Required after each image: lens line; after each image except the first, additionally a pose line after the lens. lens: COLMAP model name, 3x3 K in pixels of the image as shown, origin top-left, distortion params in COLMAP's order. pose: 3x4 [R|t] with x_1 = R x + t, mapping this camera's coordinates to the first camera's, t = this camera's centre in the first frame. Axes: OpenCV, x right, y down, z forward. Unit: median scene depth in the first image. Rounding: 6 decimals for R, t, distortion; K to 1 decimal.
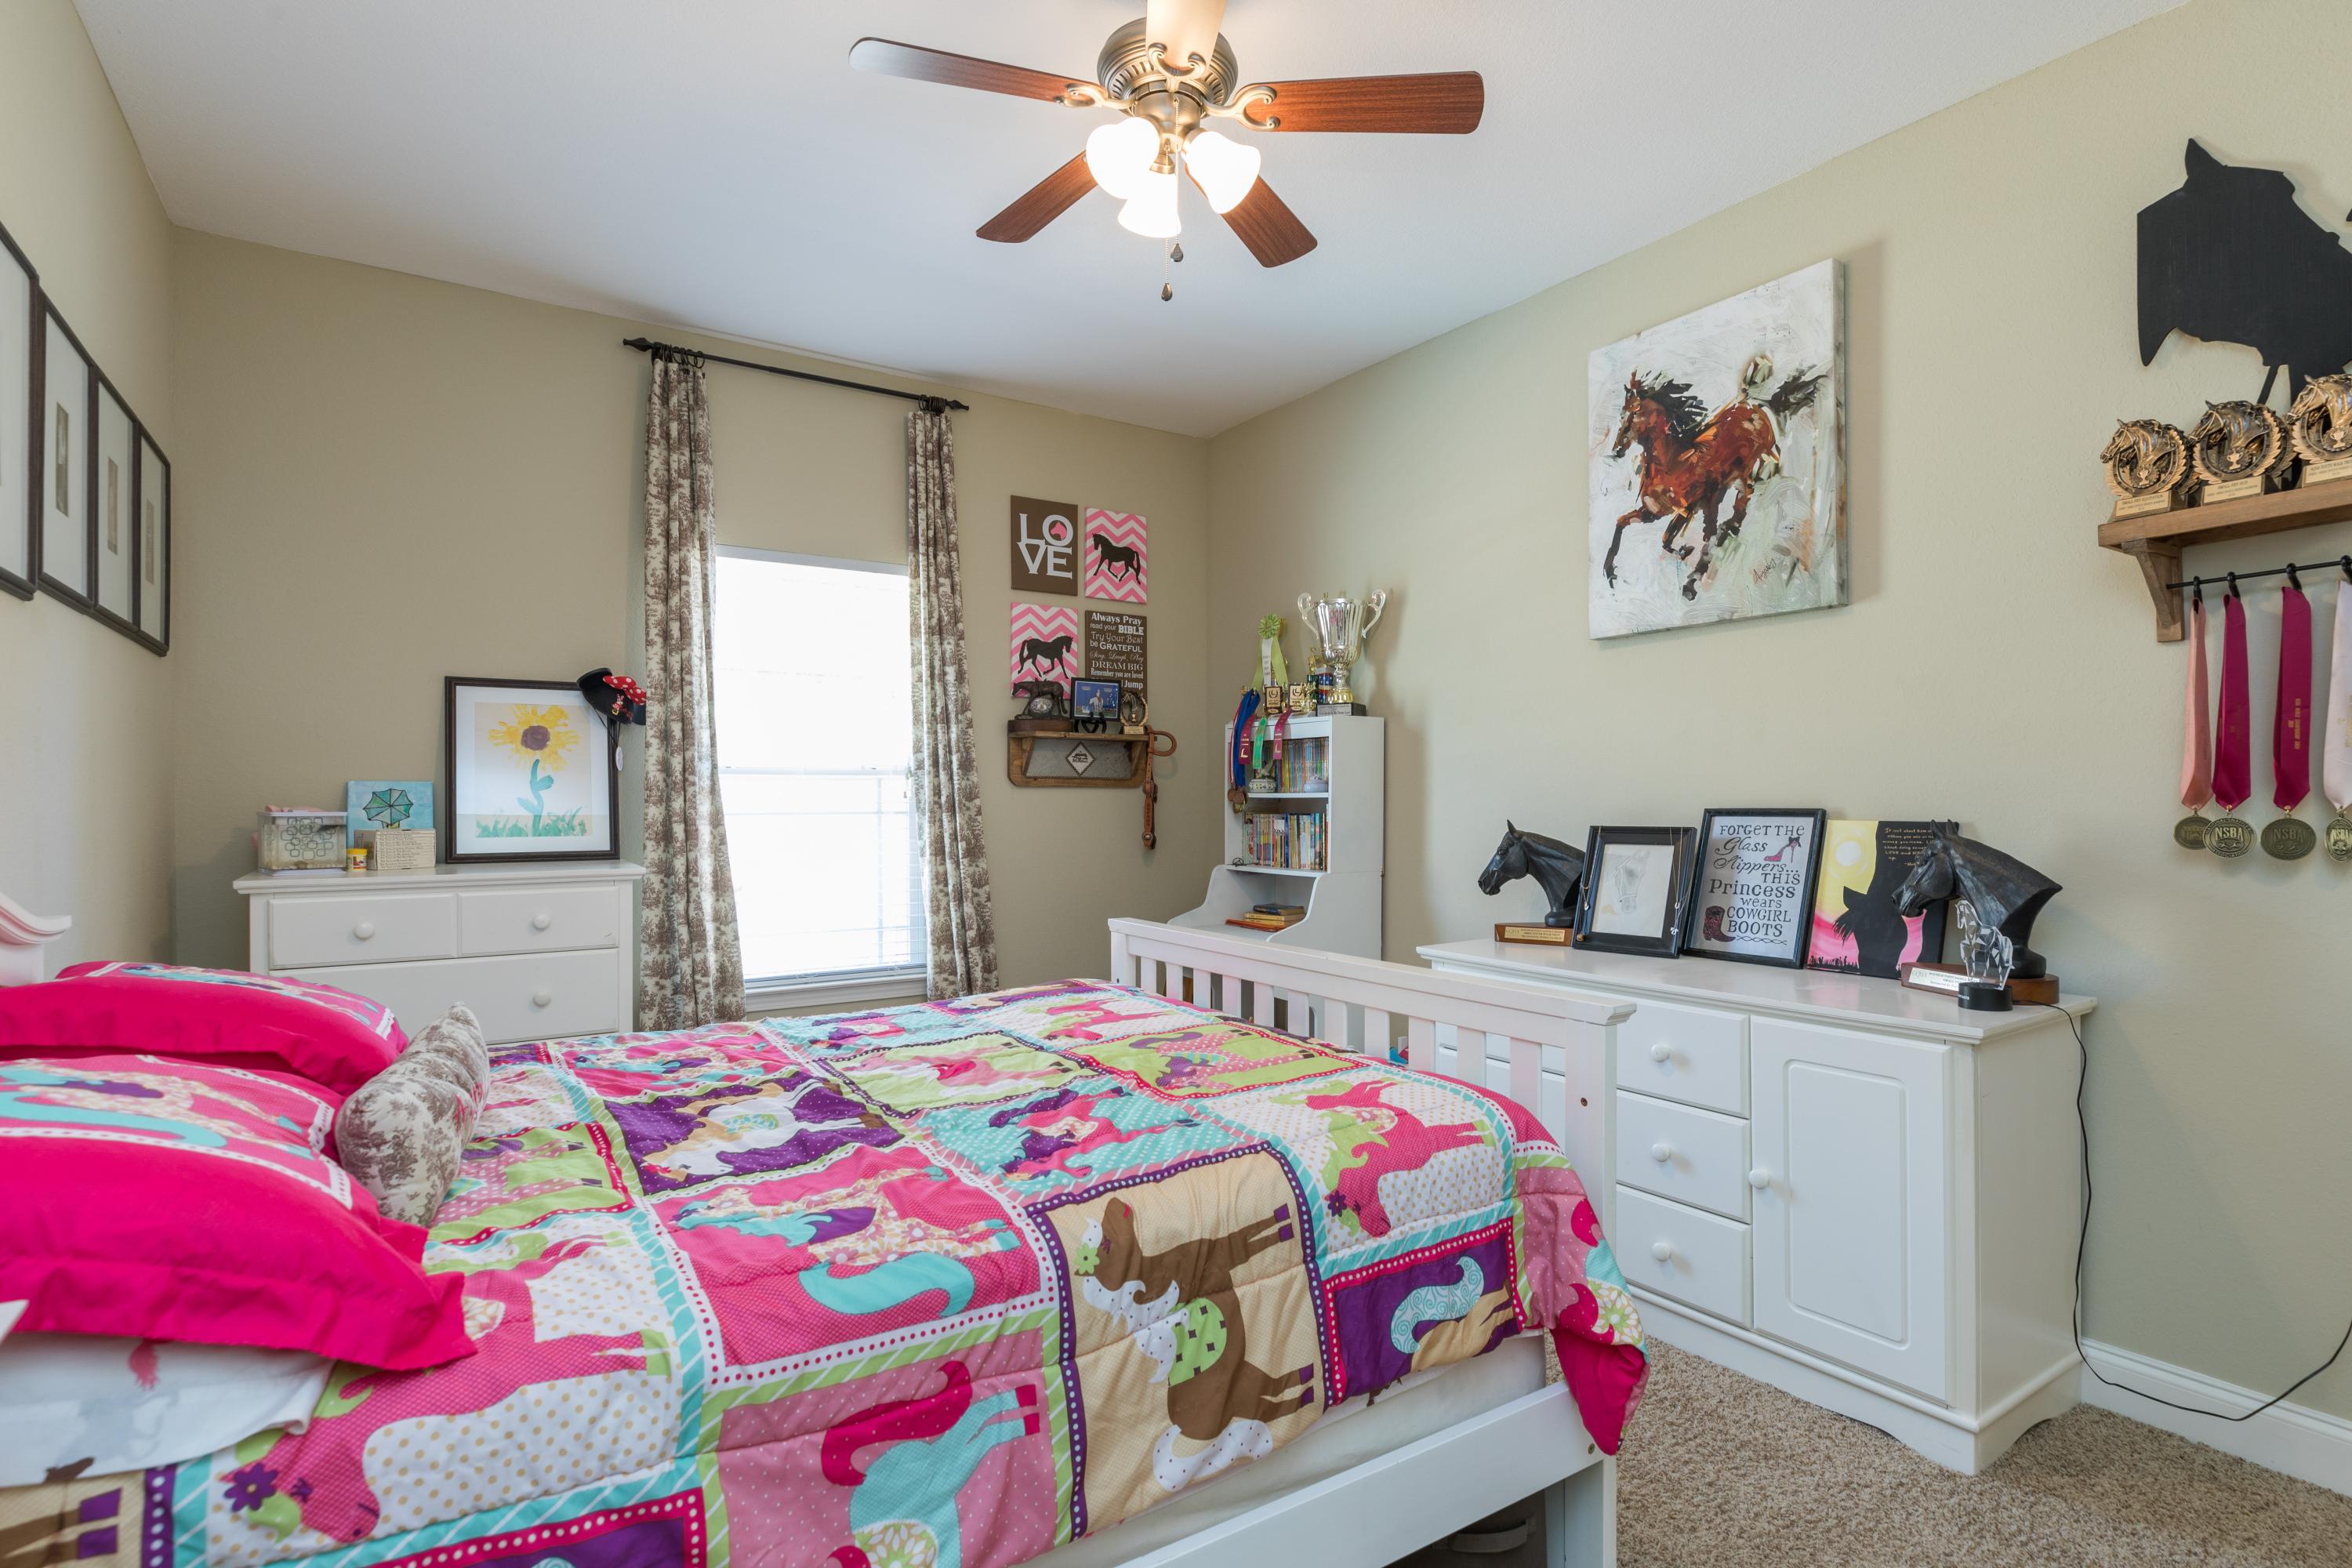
lens RADIAL K [[1174.5, 0, 1184.6], [0, 1174.5, 778.8], [0, 0, 1]] dist [-0.005950, 0.000791]
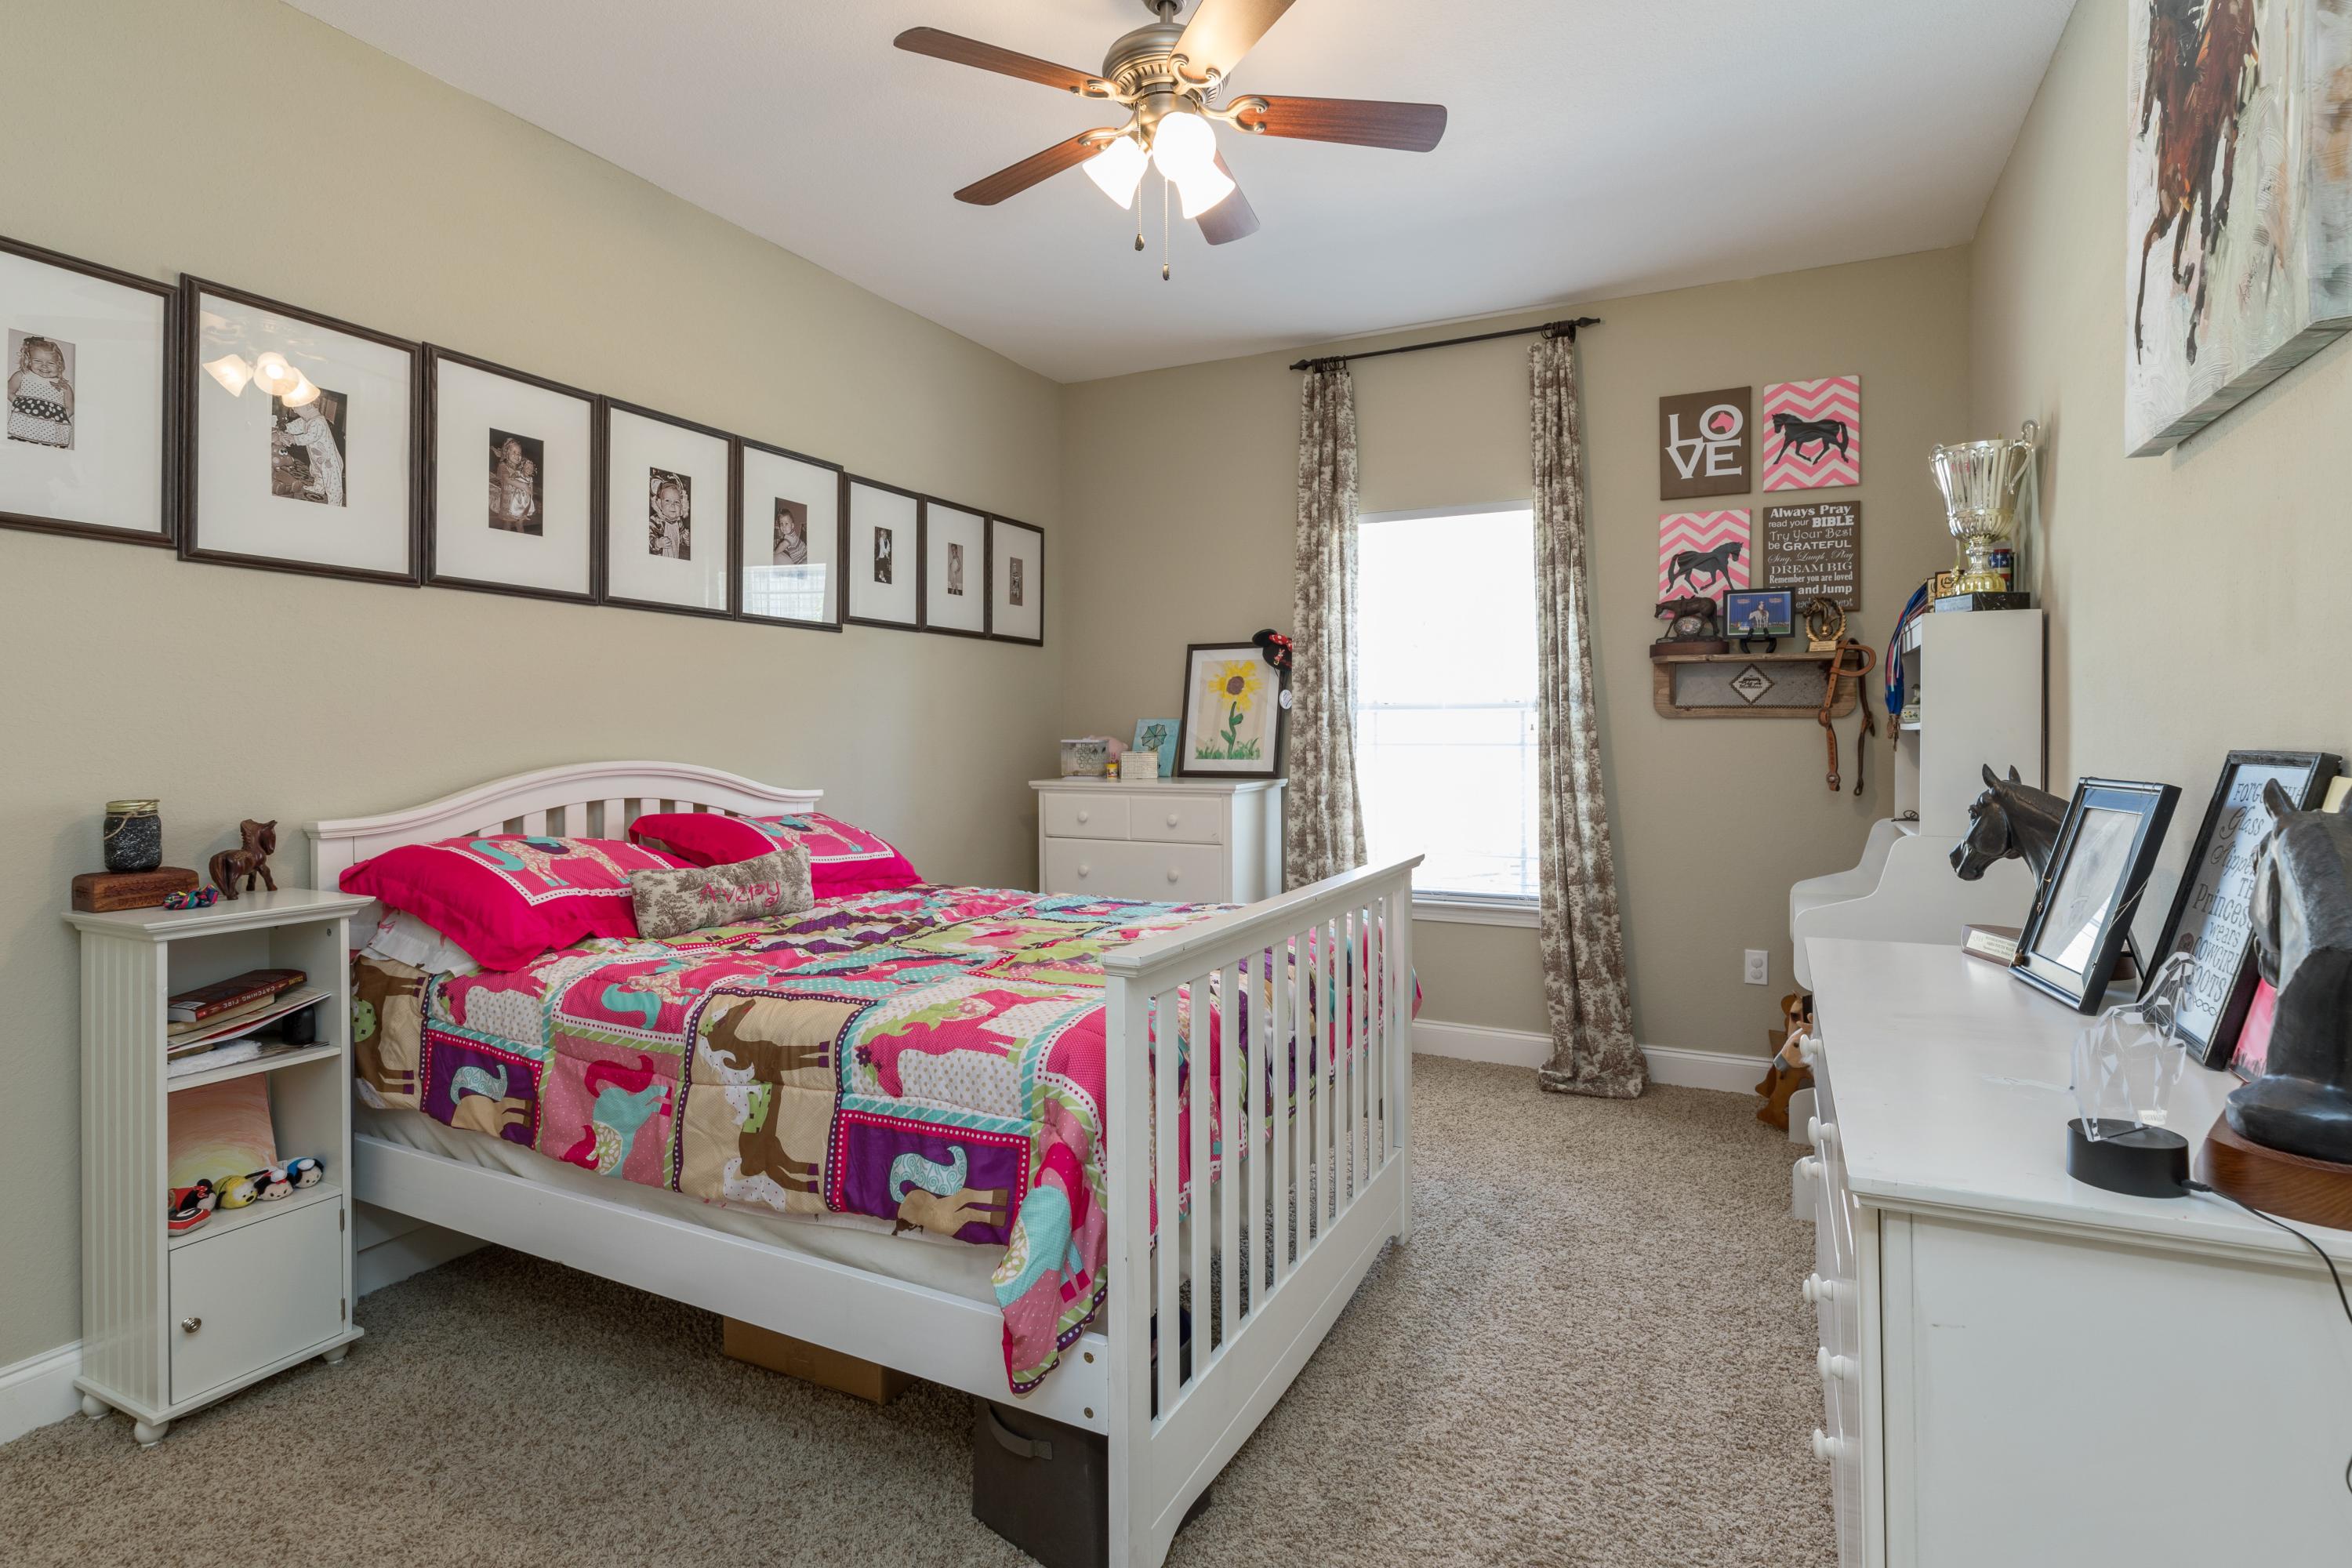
lens RADIAL K [[1172.0, 0, 1170.3], [0, 1172.0, 712.8], [0, 0, 1]] dist [-0.004046, -0.000086]
pose [[0.490707, -0.012925, -0.871229, 0.487420], [0.015009, 0.999867, -0.006380, 0.003198], [0.871195, -0.009946, 0.490836, 0.238080]]
